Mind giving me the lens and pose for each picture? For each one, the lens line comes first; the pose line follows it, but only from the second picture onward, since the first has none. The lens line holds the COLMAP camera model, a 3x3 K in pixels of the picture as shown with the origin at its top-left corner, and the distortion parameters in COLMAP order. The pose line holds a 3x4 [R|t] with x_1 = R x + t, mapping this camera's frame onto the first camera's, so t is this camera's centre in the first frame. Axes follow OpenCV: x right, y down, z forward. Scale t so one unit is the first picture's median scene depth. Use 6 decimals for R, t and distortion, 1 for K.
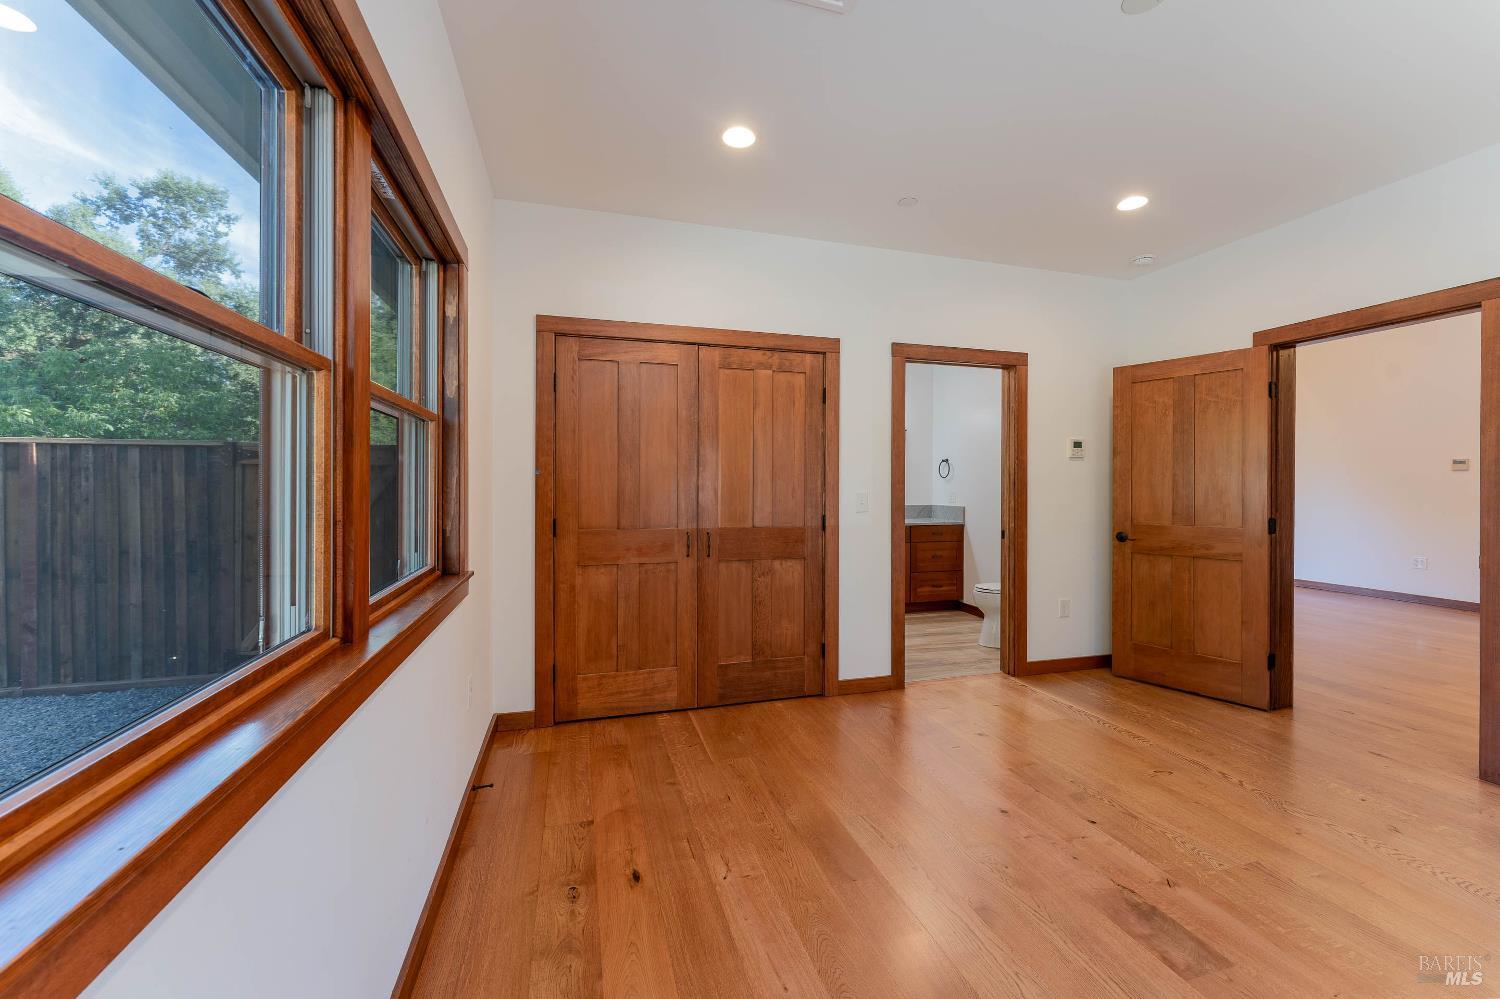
lens RADIAL K [[611.5, 0, 760.4], [0, 611.5, 483.2], [0, 0, 1]] dist [-0.000767, -0.000139]
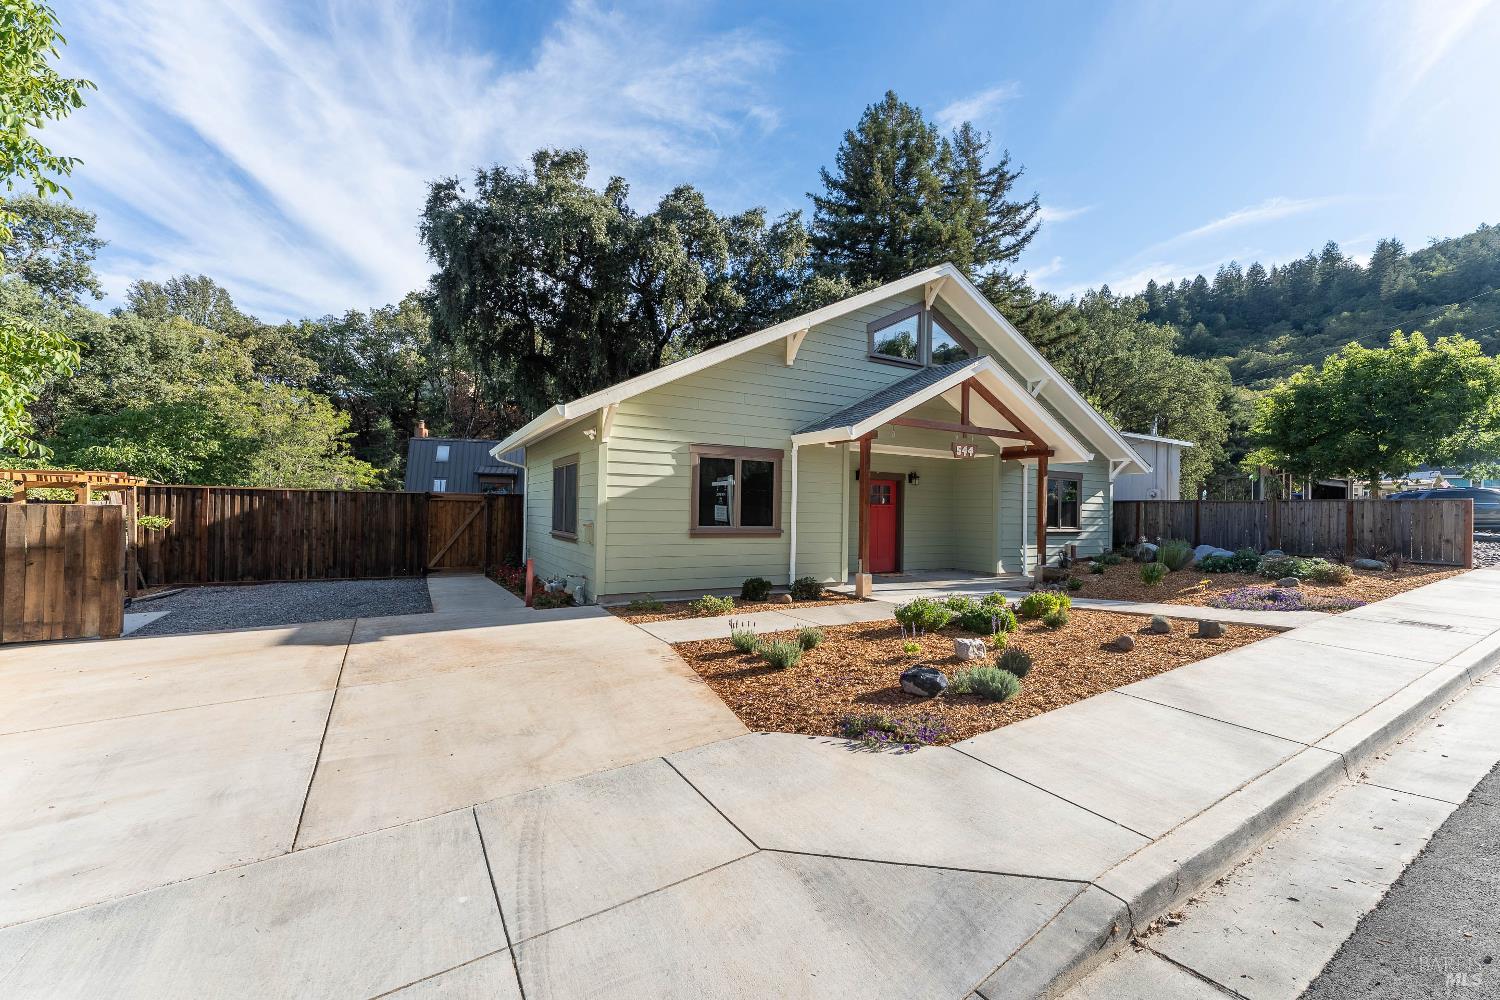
lens RADIAL K [[615.5, 0, 778.8], [0, 615.5, 508.1], [0, 0, 1]] dist [-0.002232, -0.000404]
pose [[0.968392, 0.014971, 0.248982, -0.013380], [-0.015458, 0.999881, 0.000001, -0.018880], [-0.248952, -0.003850, 0.968508, -2.152149]]
